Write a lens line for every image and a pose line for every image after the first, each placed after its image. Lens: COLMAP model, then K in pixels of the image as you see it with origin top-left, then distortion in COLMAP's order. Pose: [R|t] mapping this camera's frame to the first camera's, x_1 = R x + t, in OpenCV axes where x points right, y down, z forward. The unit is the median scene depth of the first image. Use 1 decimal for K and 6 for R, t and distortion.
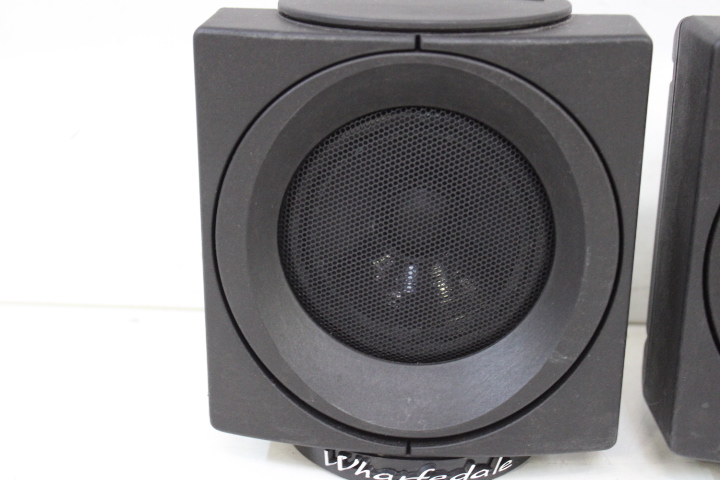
lens RADIAL K [[1171.0, 0, 361.5], [0, 1171.0, 238.4], [0, 0, 1]] dist [-0.027207, 0.000000]
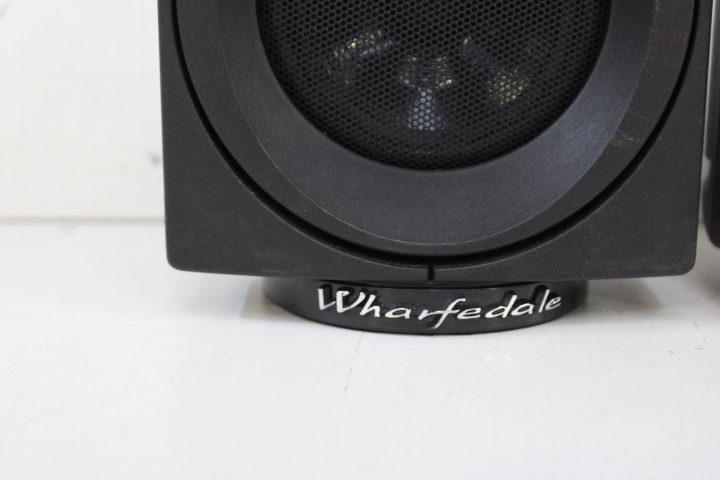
lens RADIAL K [[1171.0, 0, 376.7], [0, 1171.0, 234.6], [0, 0, 1]] dist [-0.027207, 0.000000]
pose [[0.997280, -0.015225, 0.072119, -0.049701], [0.024663, 0.990964, -0.131838, 0.255136], [-0.069460, 0.133258, 0.988644, 0.244576]]
